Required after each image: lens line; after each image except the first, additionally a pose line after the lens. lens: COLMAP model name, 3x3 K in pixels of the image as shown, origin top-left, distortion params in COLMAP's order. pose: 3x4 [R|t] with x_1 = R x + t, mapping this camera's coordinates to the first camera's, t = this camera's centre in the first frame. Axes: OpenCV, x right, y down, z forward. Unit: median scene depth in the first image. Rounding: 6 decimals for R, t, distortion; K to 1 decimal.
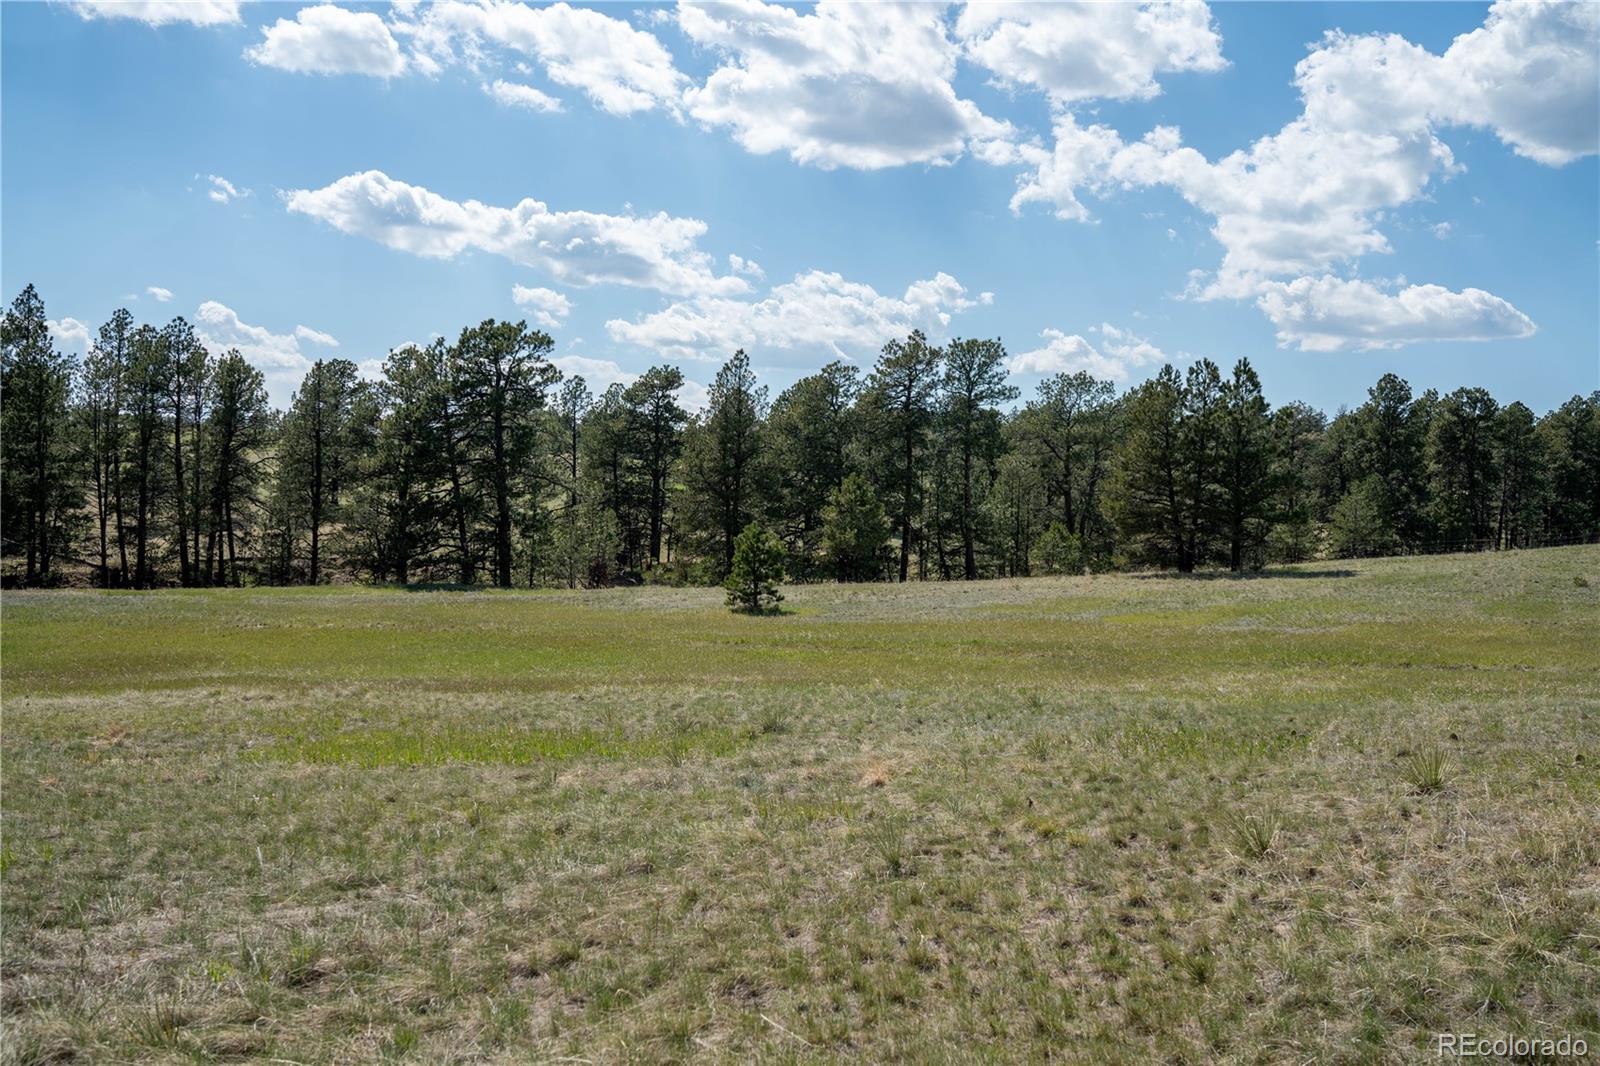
lens RADIAL K [[1690.8, 0, 792.8], [0, 1690.8, 532.4], [0, 0, 1]] dist [0.028448, 0.000000]
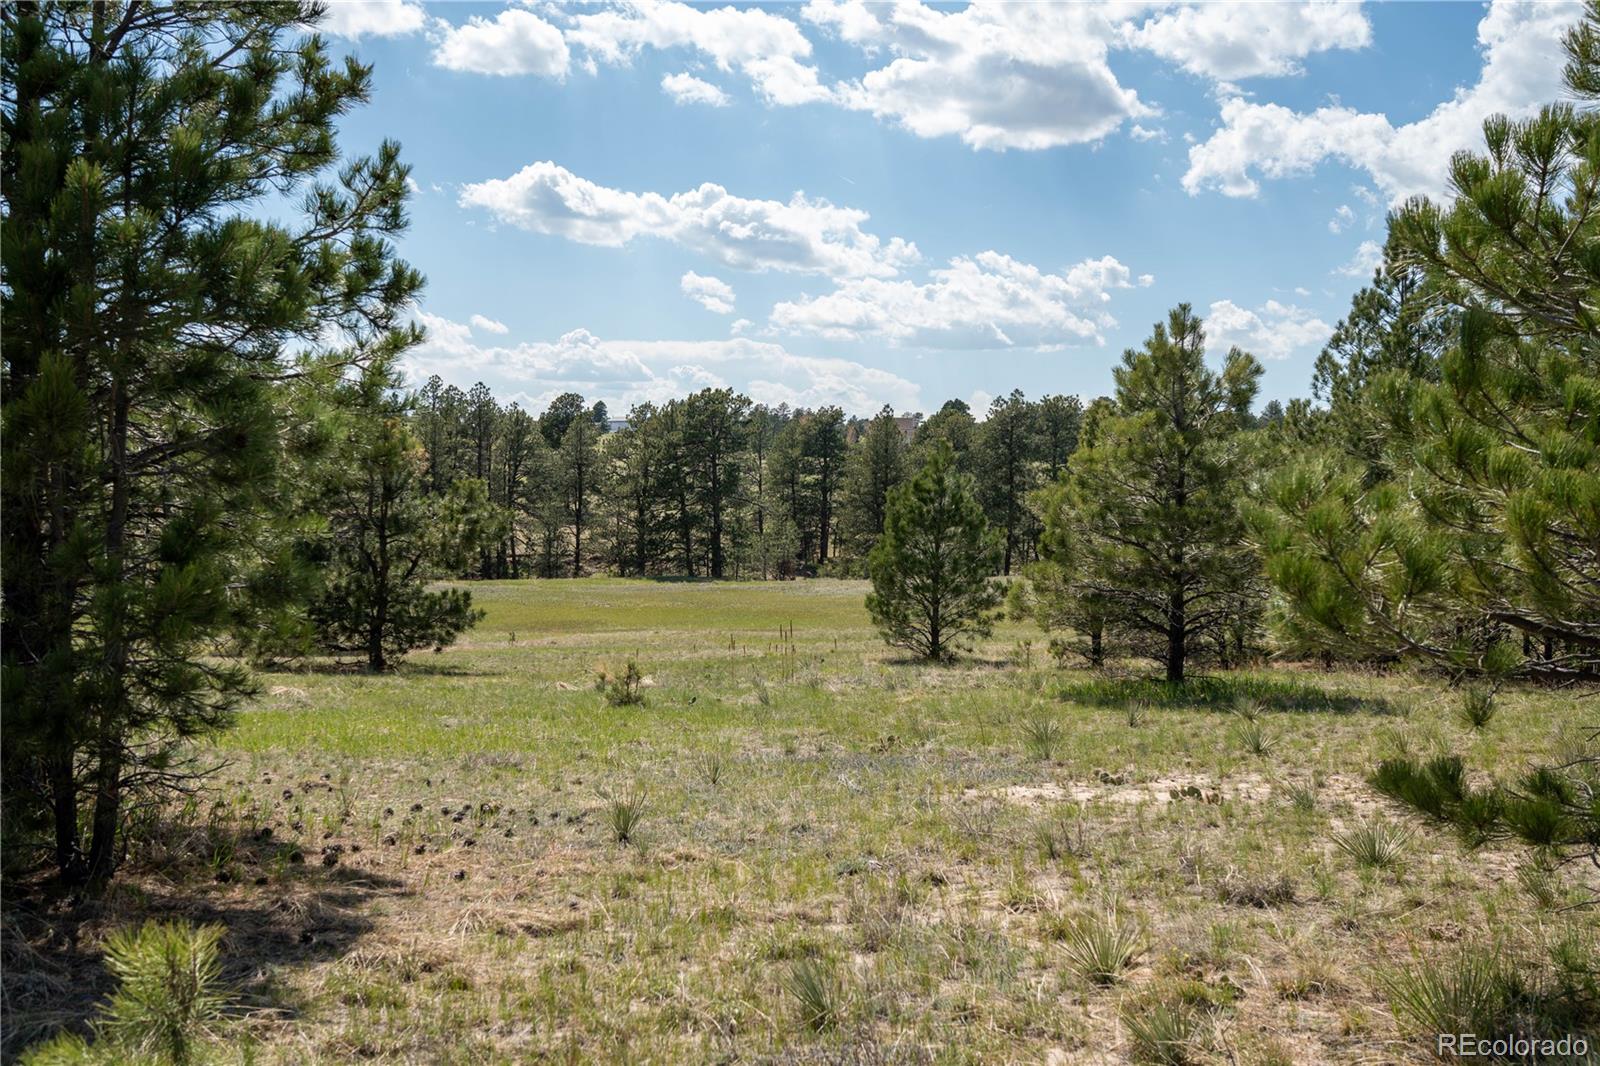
lens RADIAL K [[1690.8, 0, 796.9], [0, 1690.8, 538.4], [0, 0, 1]] dist [0.028448, 0.000000]
pose [[0.995566, -0.001557, -0.094048, 0.022511], [0.002885, 0.999898, 0.013985, -0.017478], [0.094016, -0.014194, 0.995469, -0.335652]]
